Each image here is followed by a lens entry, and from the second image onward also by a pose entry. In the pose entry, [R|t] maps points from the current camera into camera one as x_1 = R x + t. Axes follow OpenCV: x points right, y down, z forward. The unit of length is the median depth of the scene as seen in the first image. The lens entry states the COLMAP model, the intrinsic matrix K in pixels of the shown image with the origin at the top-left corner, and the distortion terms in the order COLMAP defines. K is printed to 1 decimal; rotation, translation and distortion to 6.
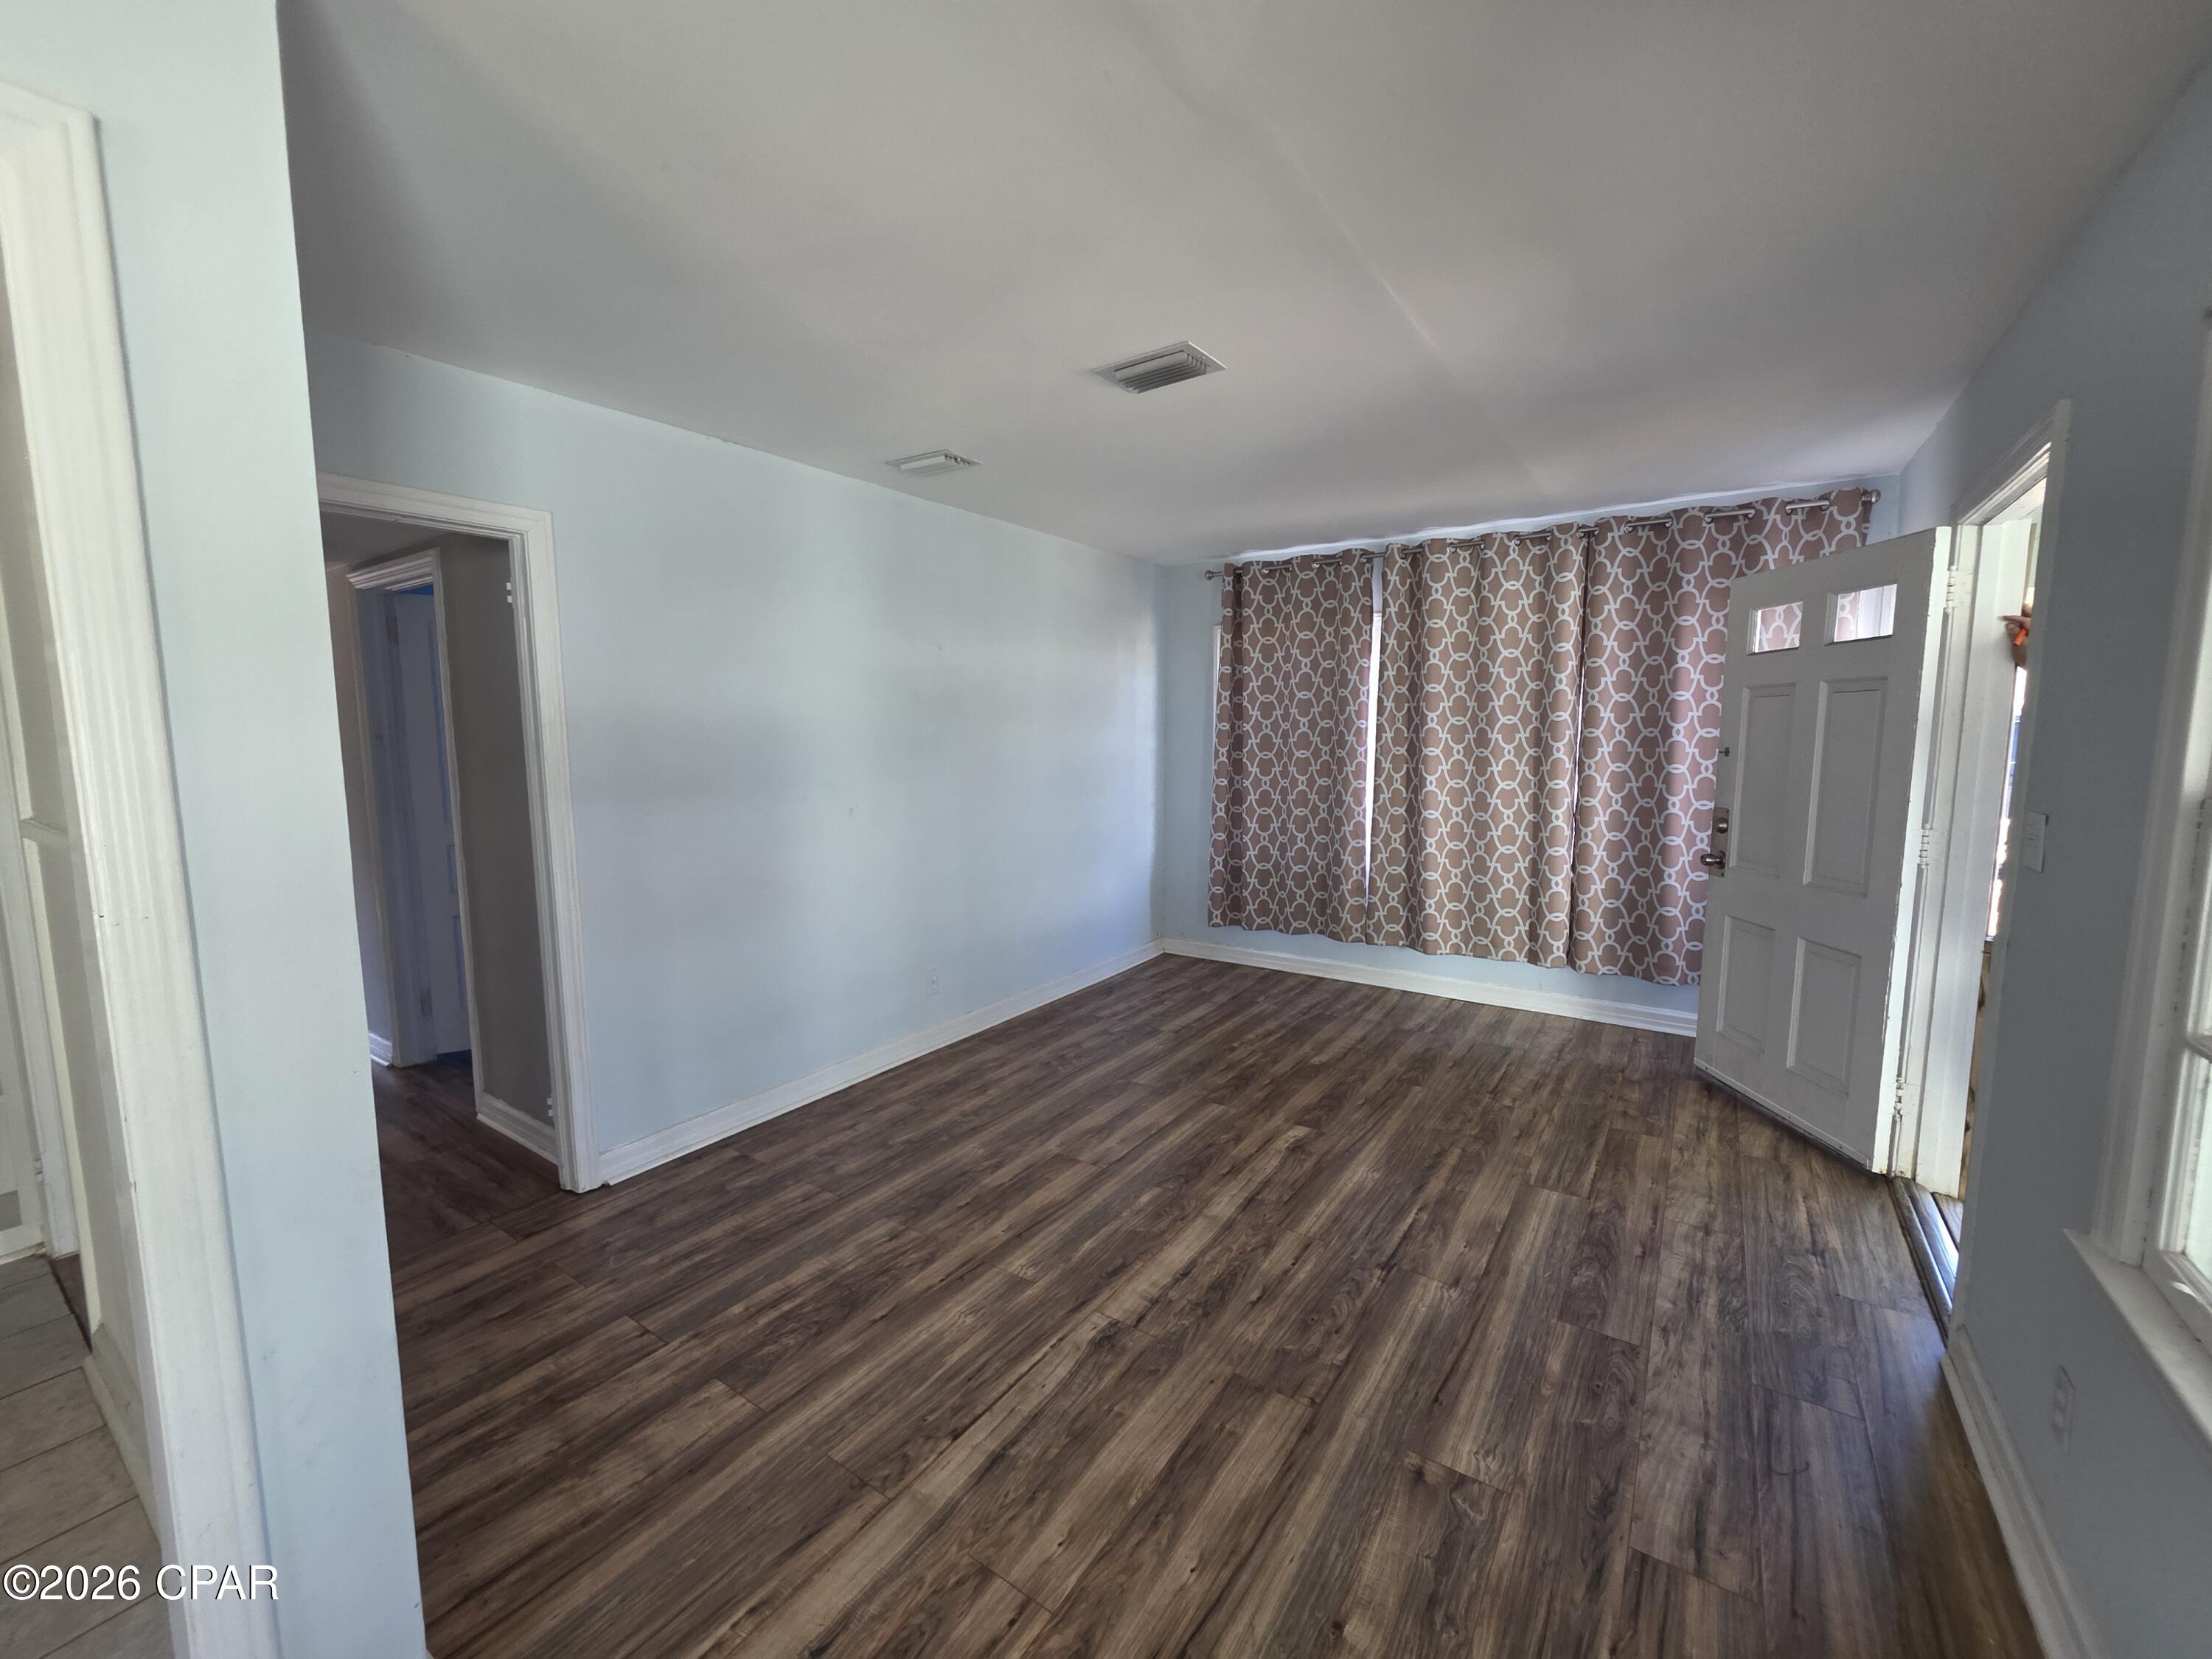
lens RADIAL K [[888.4, 0, 1106.0], [0, 888.4, 829.5], [0, 0, 1]] dist [0.001810, -0.000432]
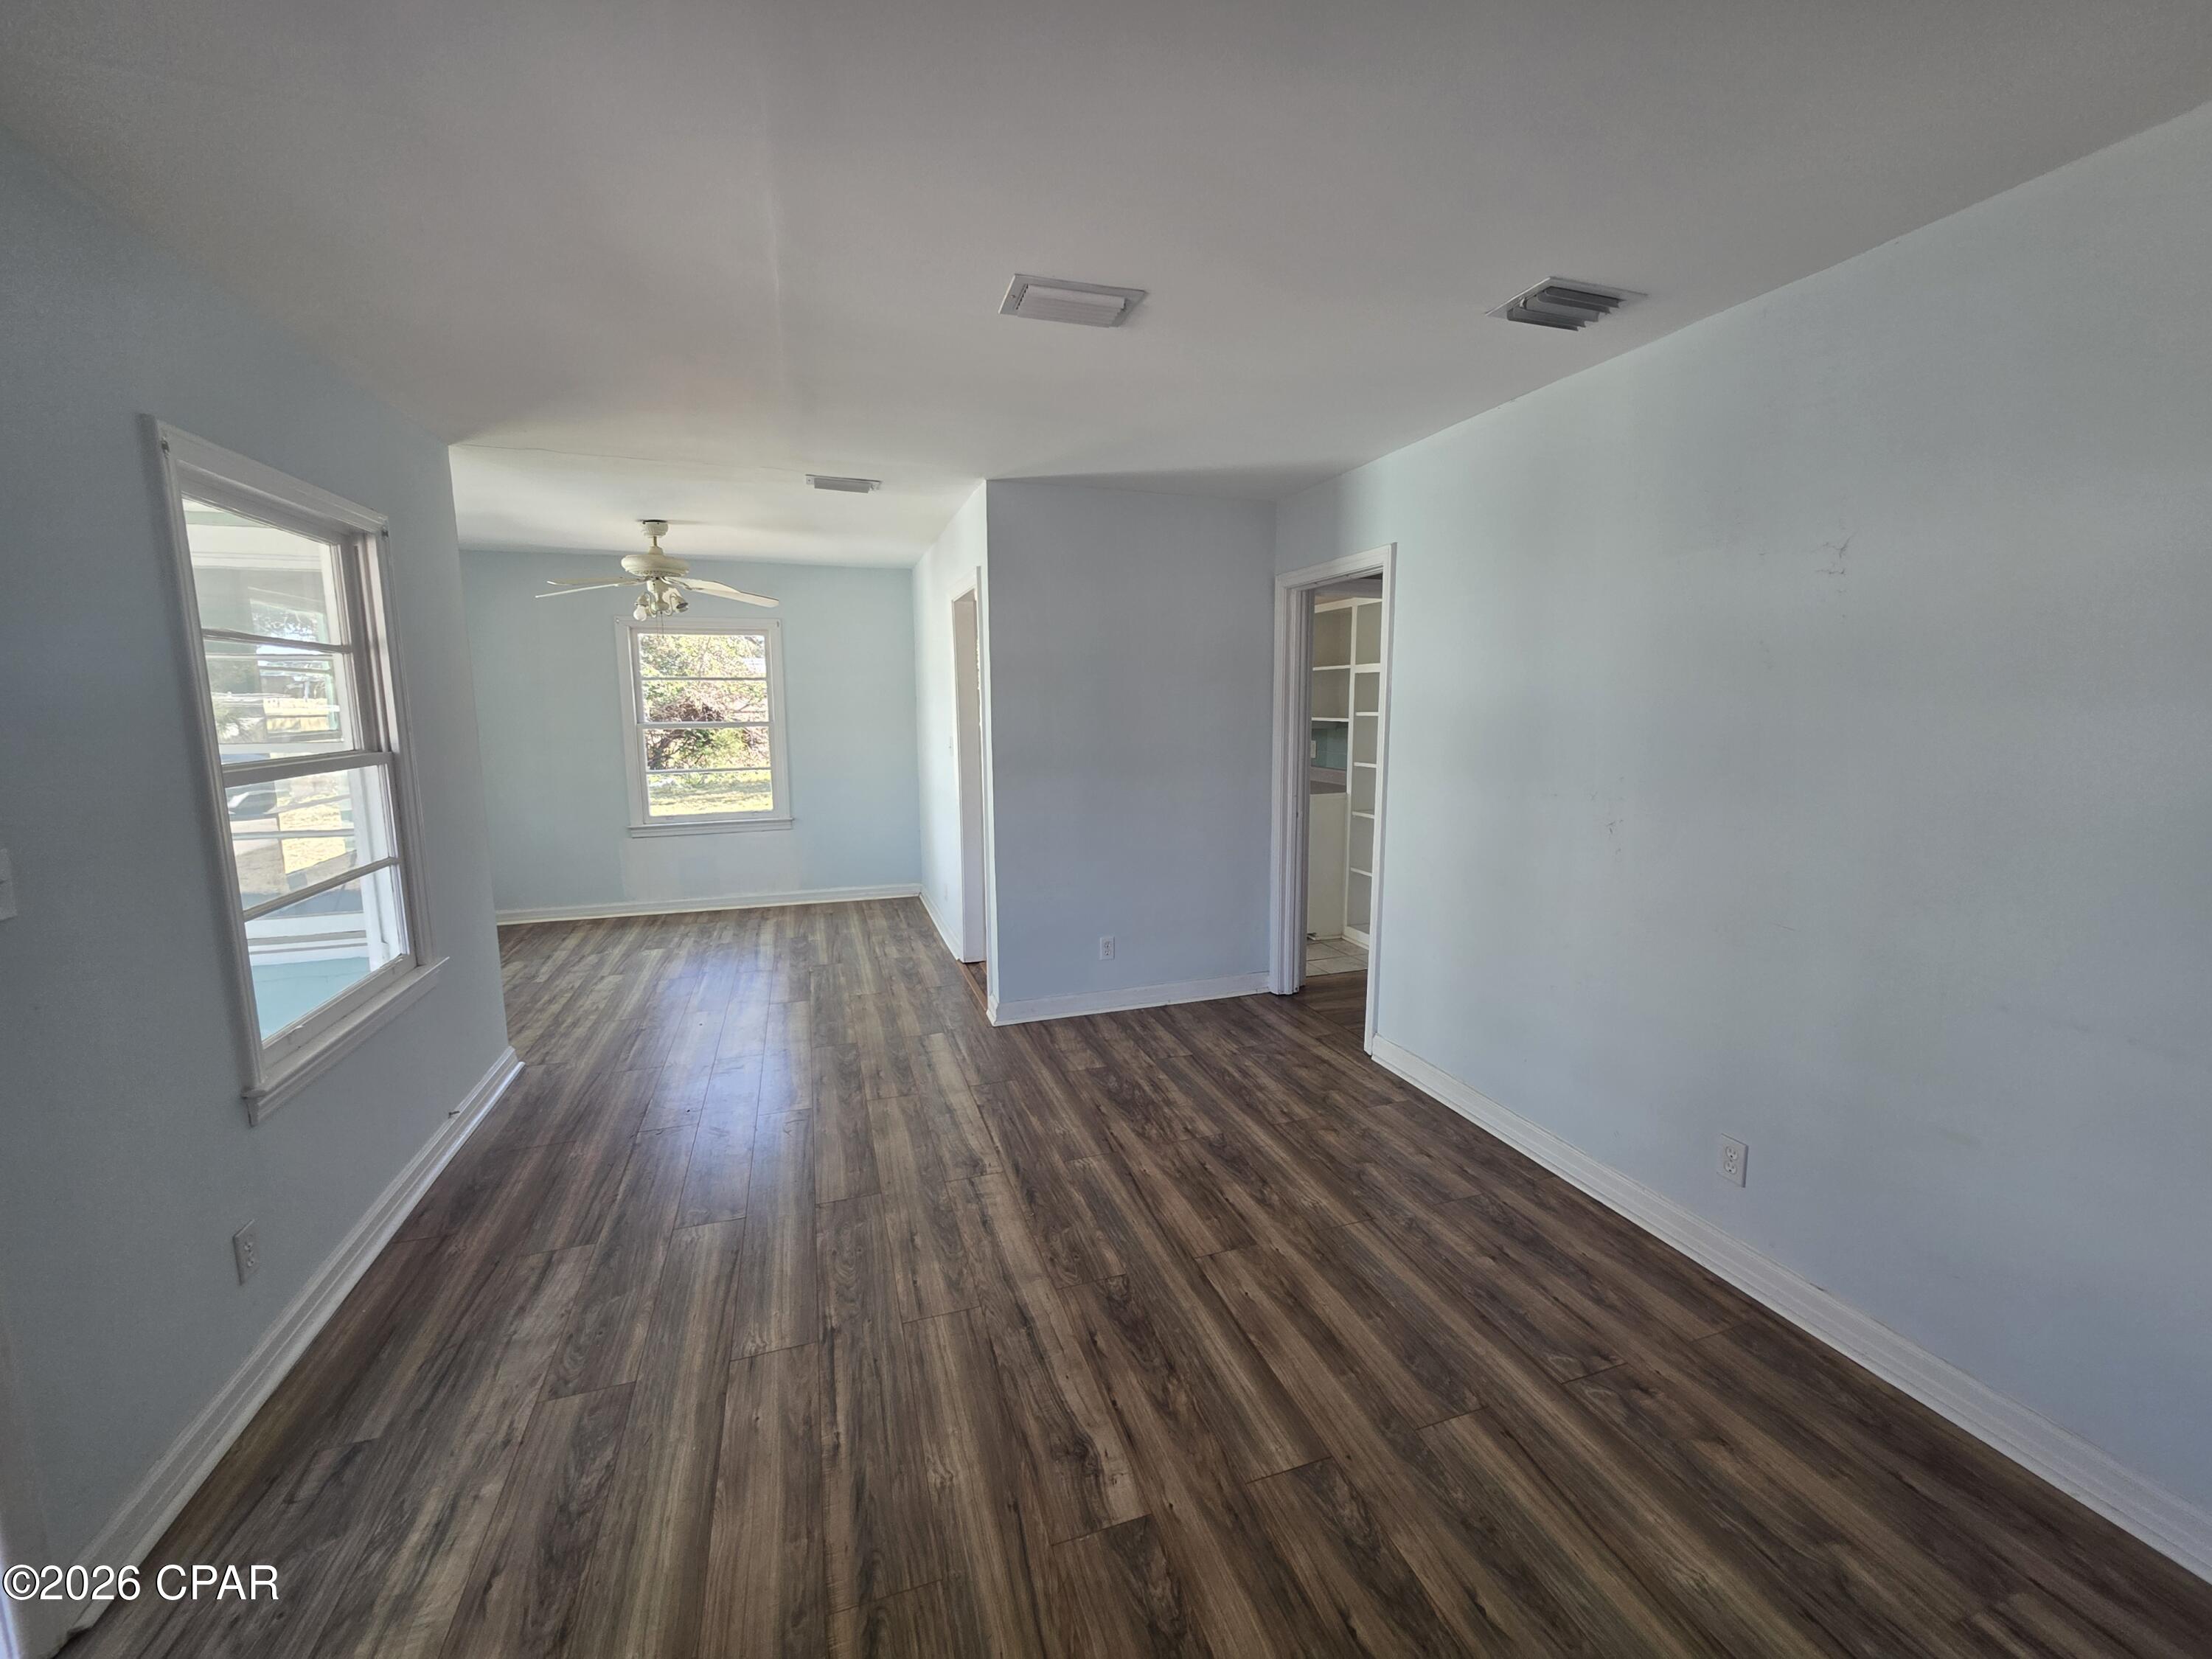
lens RADIAL K [[888.4, 0, 1106.0], [0, 888.4, 829.5], [0, 0, 1]] dist [0.001810, -0.000432]
pose [[-0.602034, 0.123056, -0.788931, 0.709231], [-0.082094, 0.973278, 0.214456, -0.186799], [0.794239, 0.193876, -0.575845, 1.470712]]
